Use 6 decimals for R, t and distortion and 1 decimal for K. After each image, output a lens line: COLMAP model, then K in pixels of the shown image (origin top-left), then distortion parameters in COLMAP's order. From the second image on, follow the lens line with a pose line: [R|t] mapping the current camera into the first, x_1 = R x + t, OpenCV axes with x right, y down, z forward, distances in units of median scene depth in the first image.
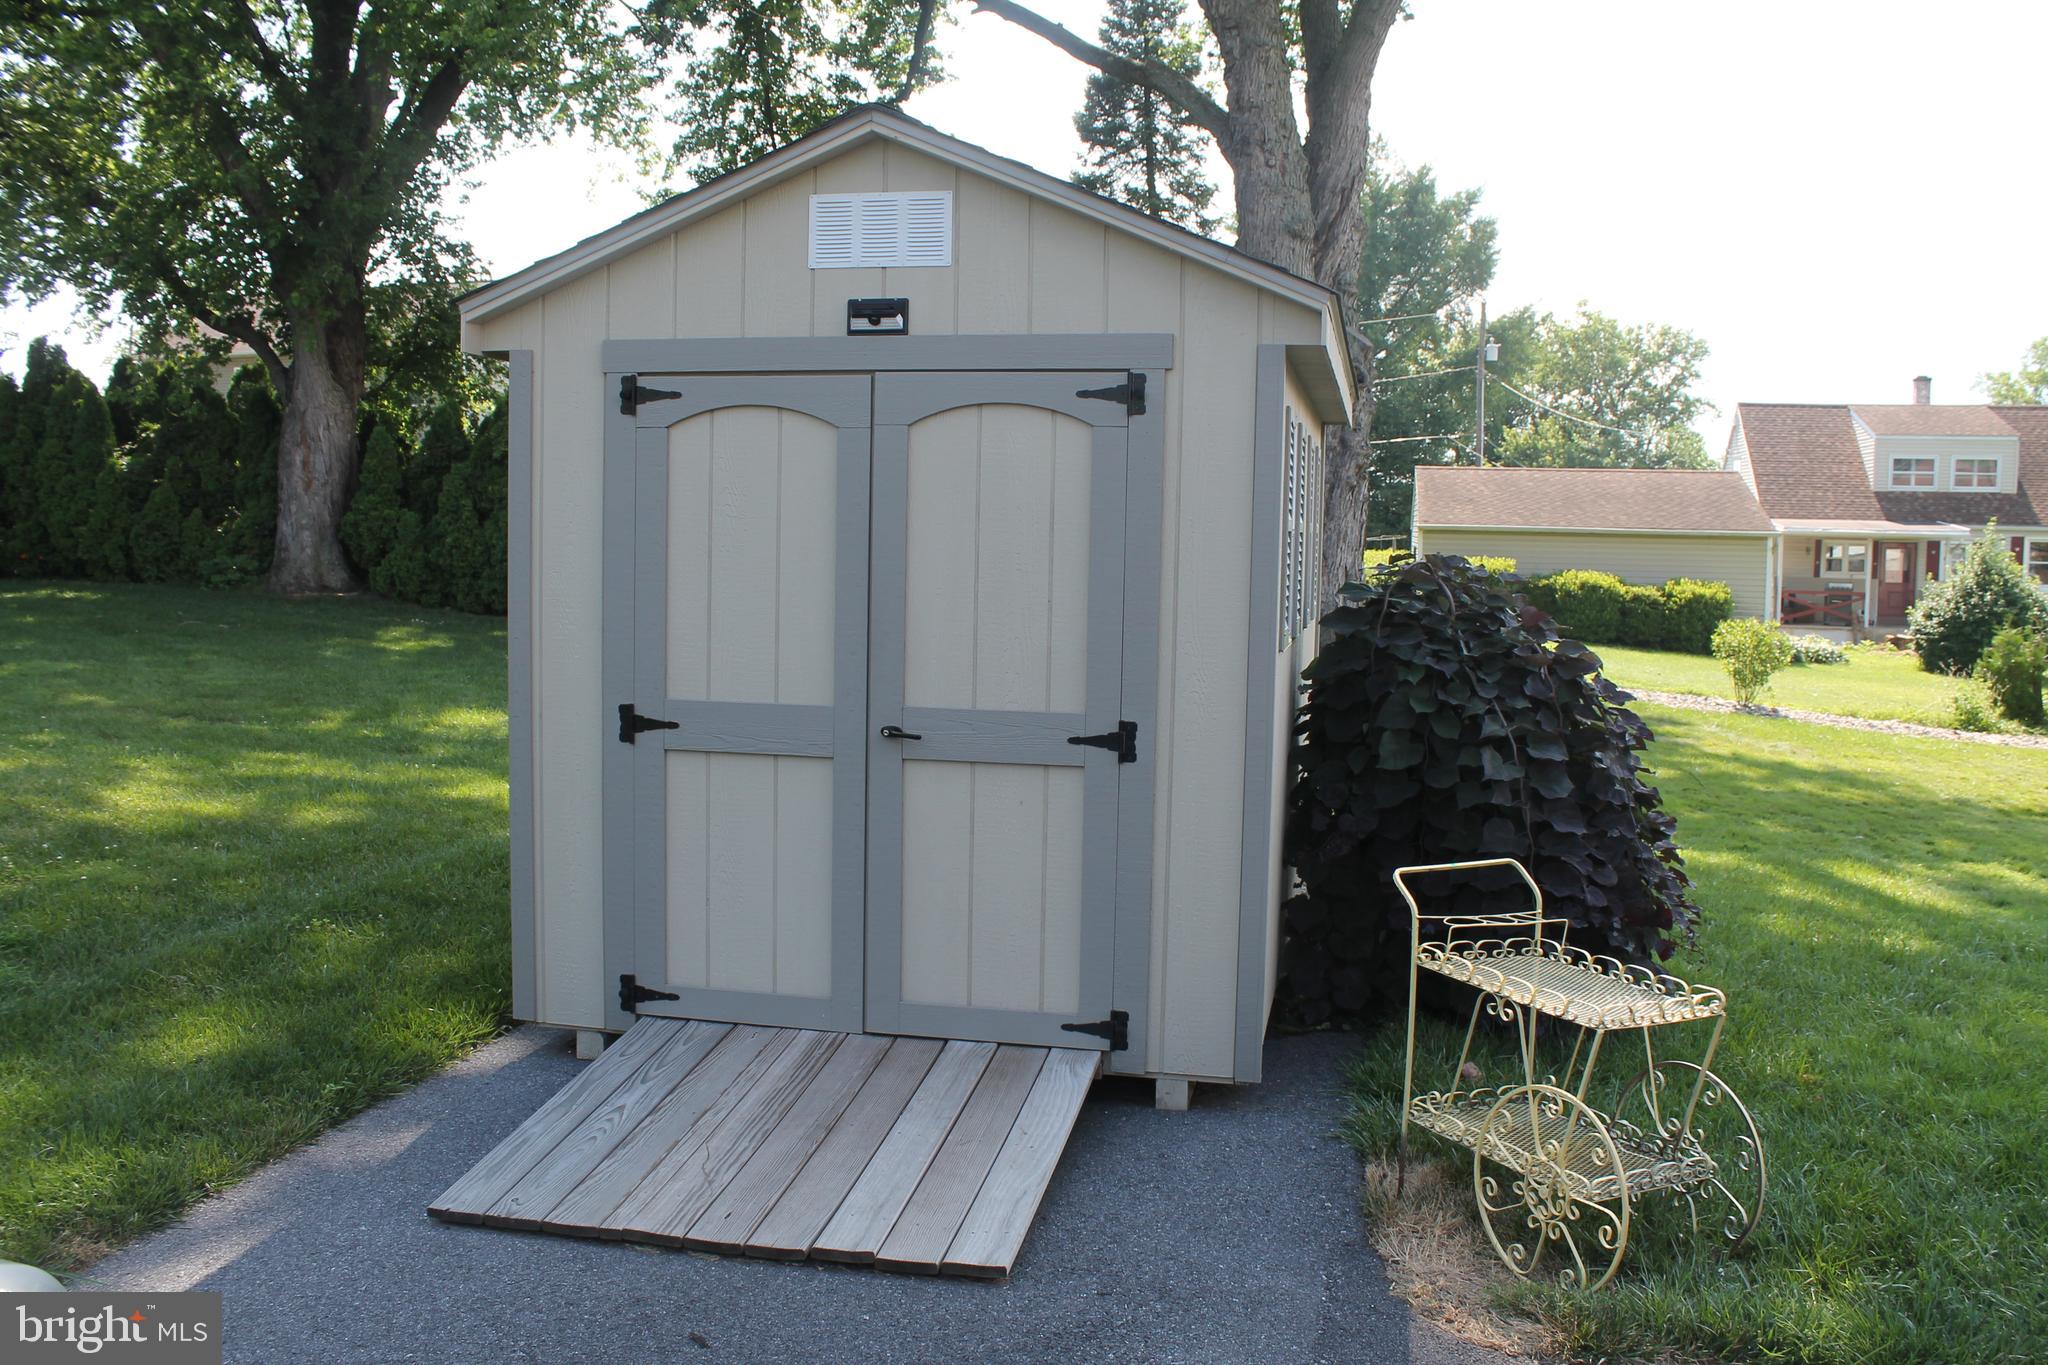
lens RADIAL K [[1728.6, 0, 1024.0], [0, 1728.6, 682.5], [0, 0, 1]] dist [-0.158325, 0.158619]
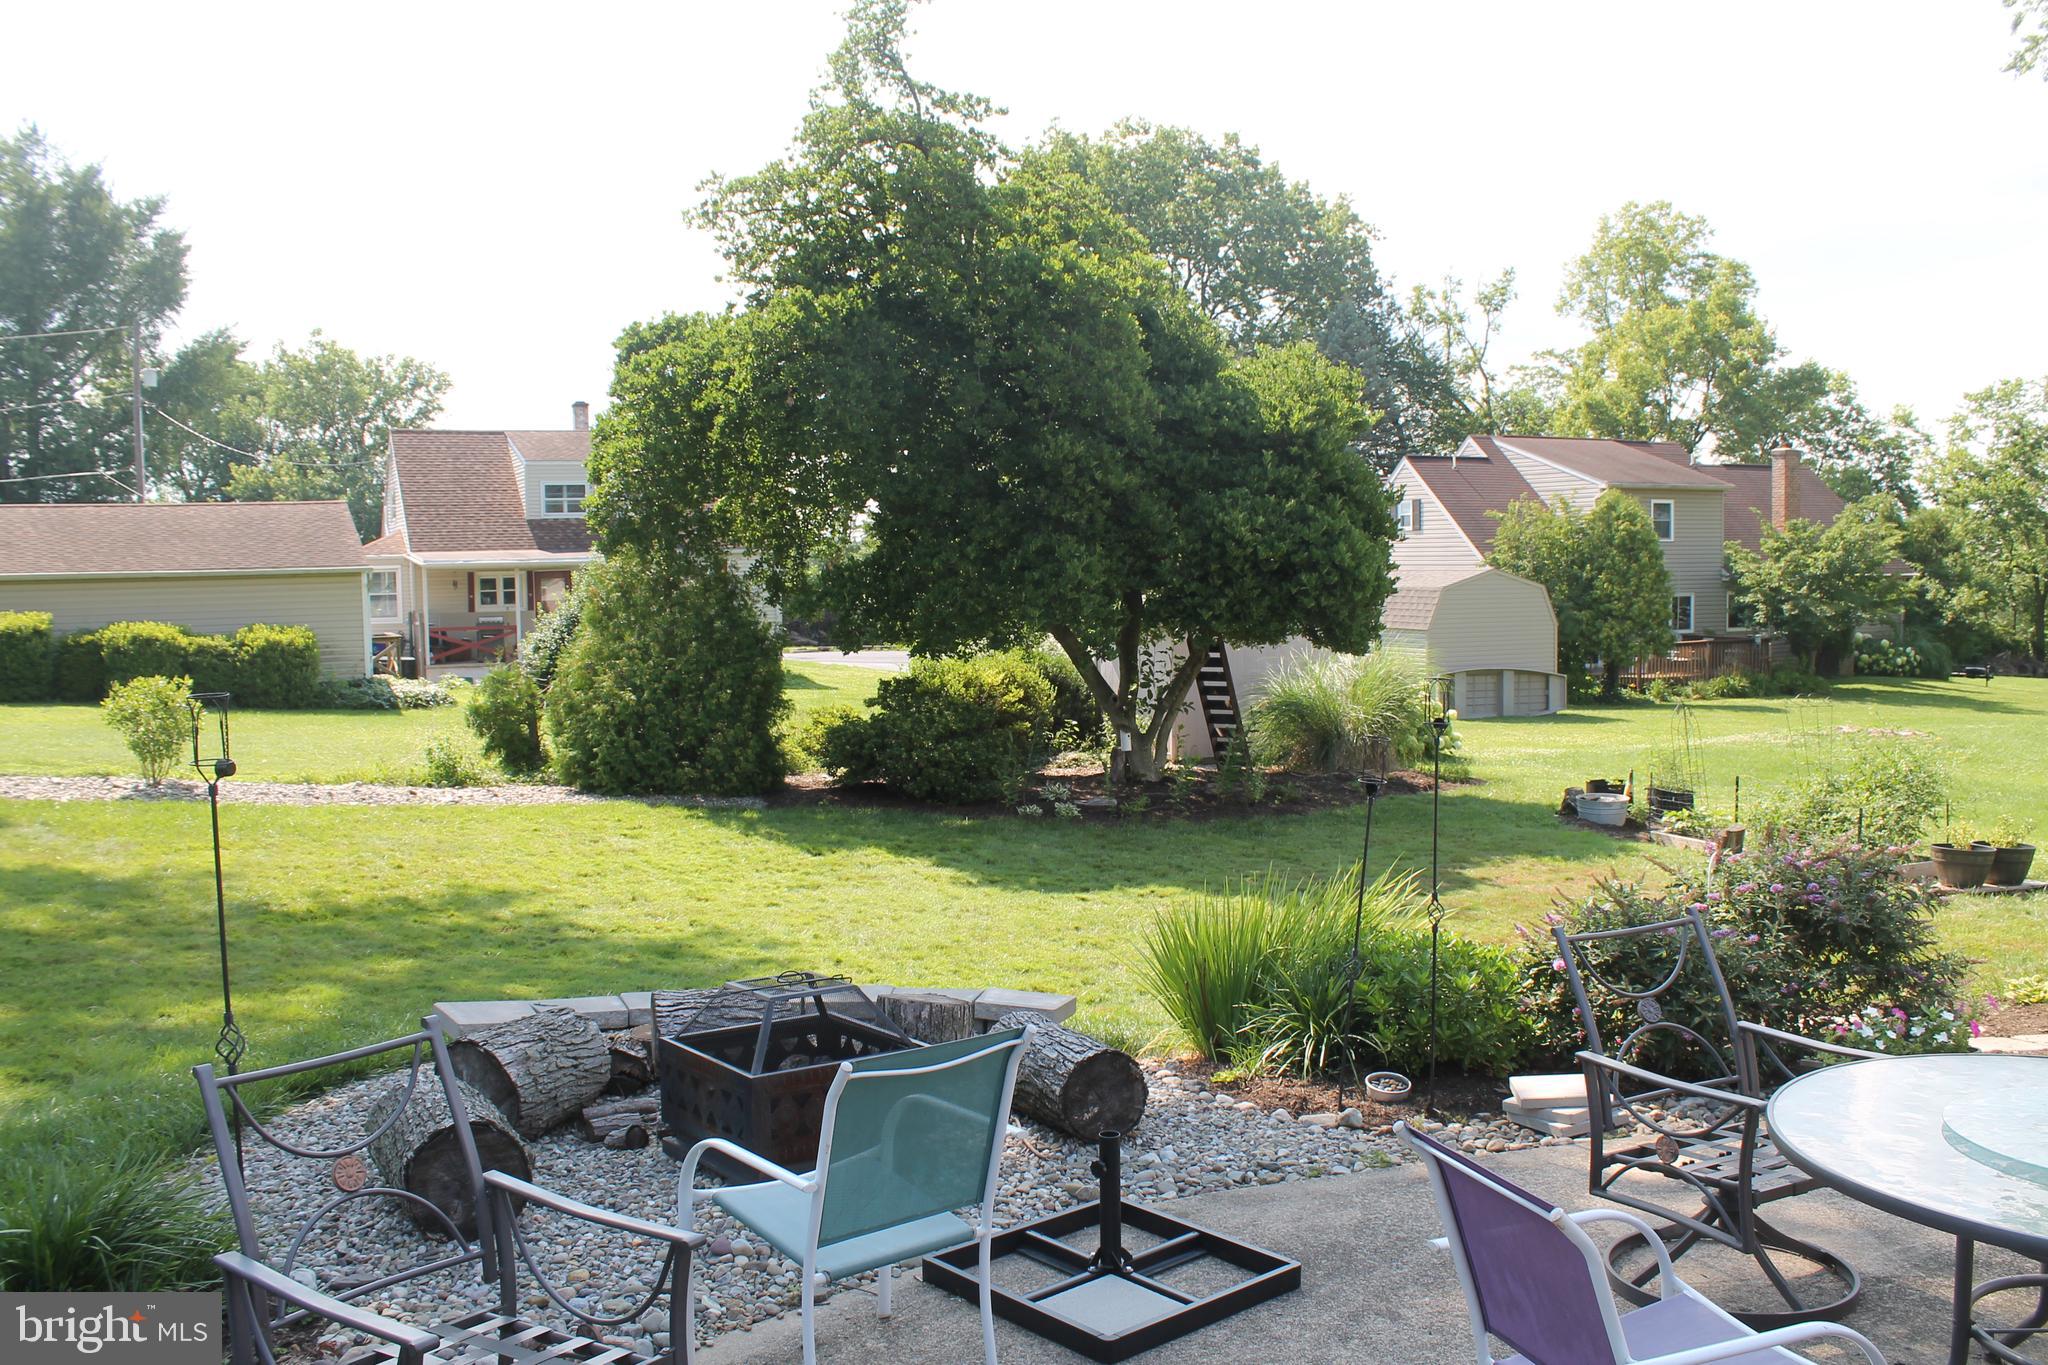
lens RADIAL K [[1728.6, 0, 1024.0], [0, 1728.6, 682.5], [0, 0, 1]] dist [-0.158325, 0.158619]
pose [[0.791866, -0.070027, 0.606667, 0.126771], [0.084447, 0.996416, 0.004789, -0.001611], [-0.604828, 0.047439, 0.794942, 0.052561]]
